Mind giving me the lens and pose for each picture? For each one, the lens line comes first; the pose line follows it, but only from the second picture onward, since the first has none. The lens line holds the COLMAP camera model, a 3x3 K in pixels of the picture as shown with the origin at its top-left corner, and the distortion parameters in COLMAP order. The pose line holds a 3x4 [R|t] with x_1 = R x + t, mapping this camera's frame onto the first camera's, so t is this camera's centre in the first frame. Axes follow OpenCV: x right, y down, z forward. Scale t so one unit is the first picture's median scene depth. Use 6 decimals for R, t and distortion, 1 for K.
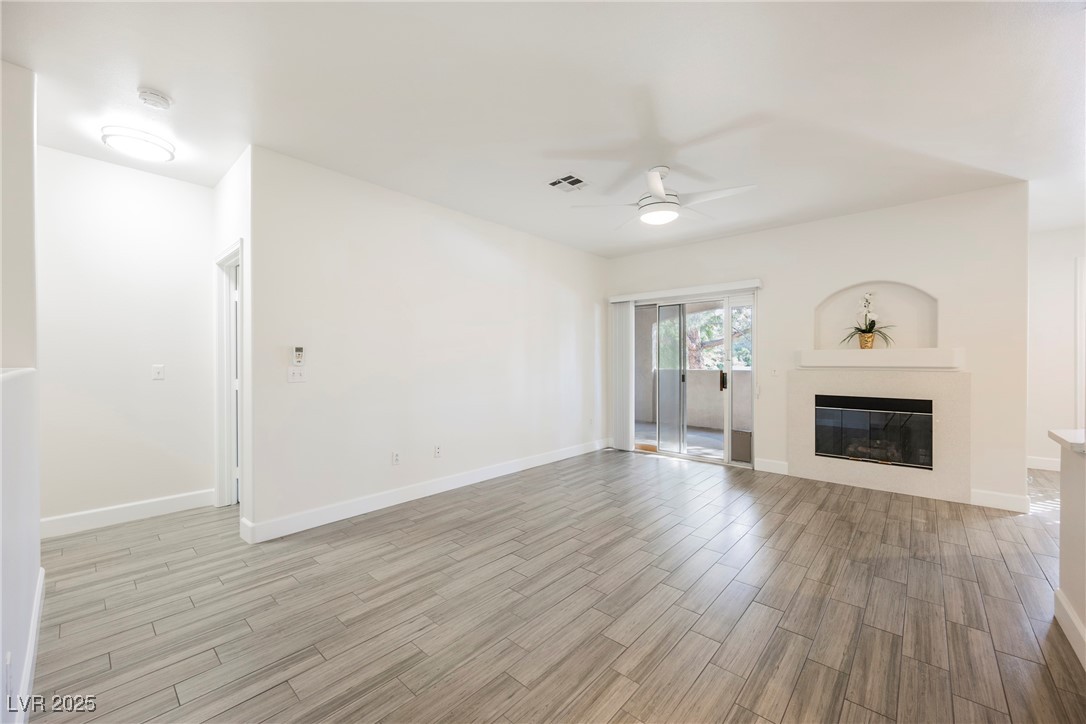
lens RADIAL K [[428.9, 0, 548.9], [0, 428.9, 361.8], [0, 0, 1]] dist [-0.002315, 0.000217]
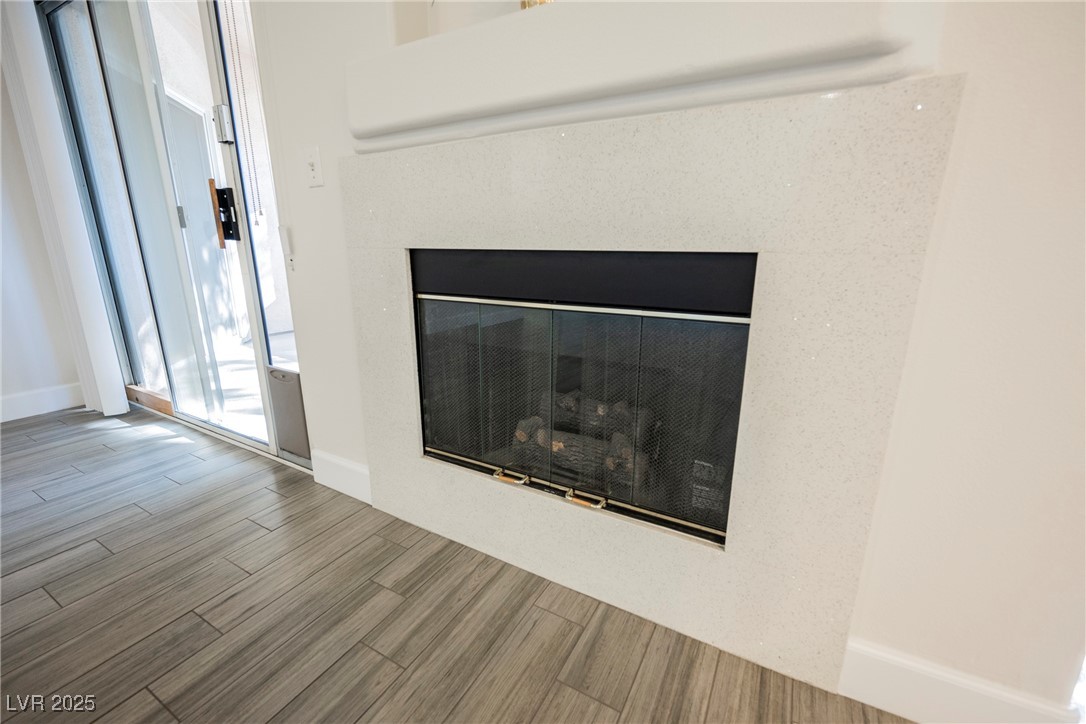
lens RADIAL K [[459.2, 0, 546.9], [0, 459.2, 365.6], [0, 0, 1]] dist [0.001670, -0.000914]
pose [[0.975891, -0.048635, 0.212769, 0.743580], [-0.005856, 0.968671, 0.248277, 0.087189], [-0.218178, -0.243537, 0.945033, 0.796184]]
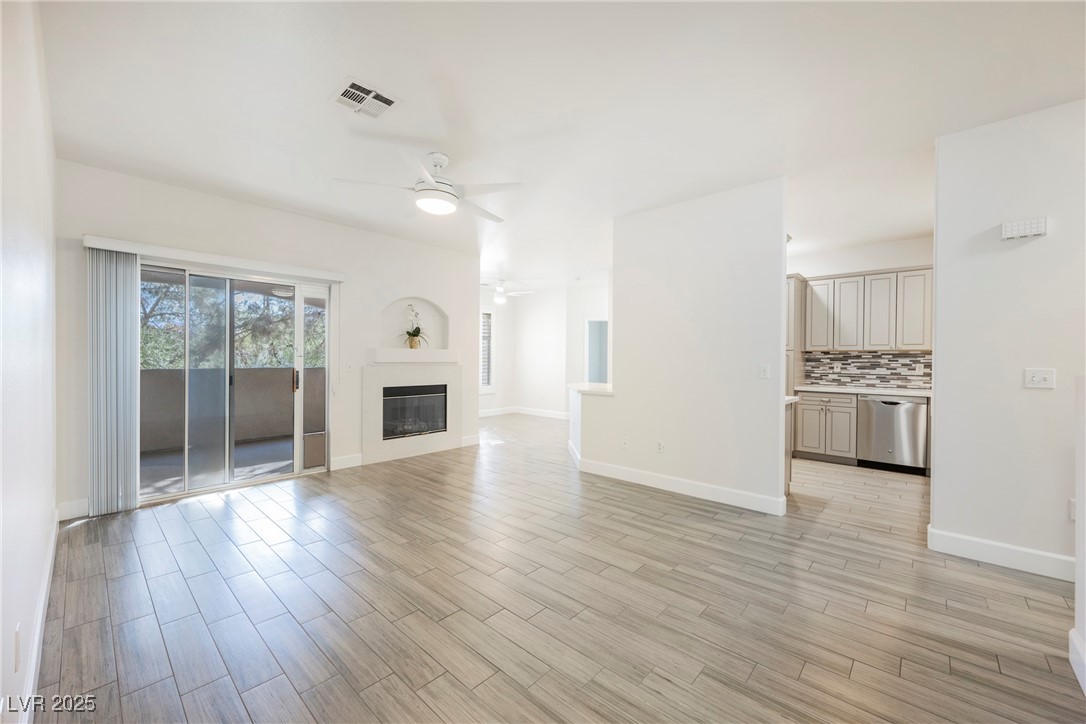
lens RADIAL K [[428.9, 0, 543.6], [0, 428.9, 363.3], [0, 0, 1]] dist [-0.002315, 0.000217]
pose [[-0.001418, -0.009171, 0.999957, -0.601281], [-0.004675, 0.999947, 0.009164, 0.001021], [-0.999988, -0.004662, -0.001461, 0.666084]]
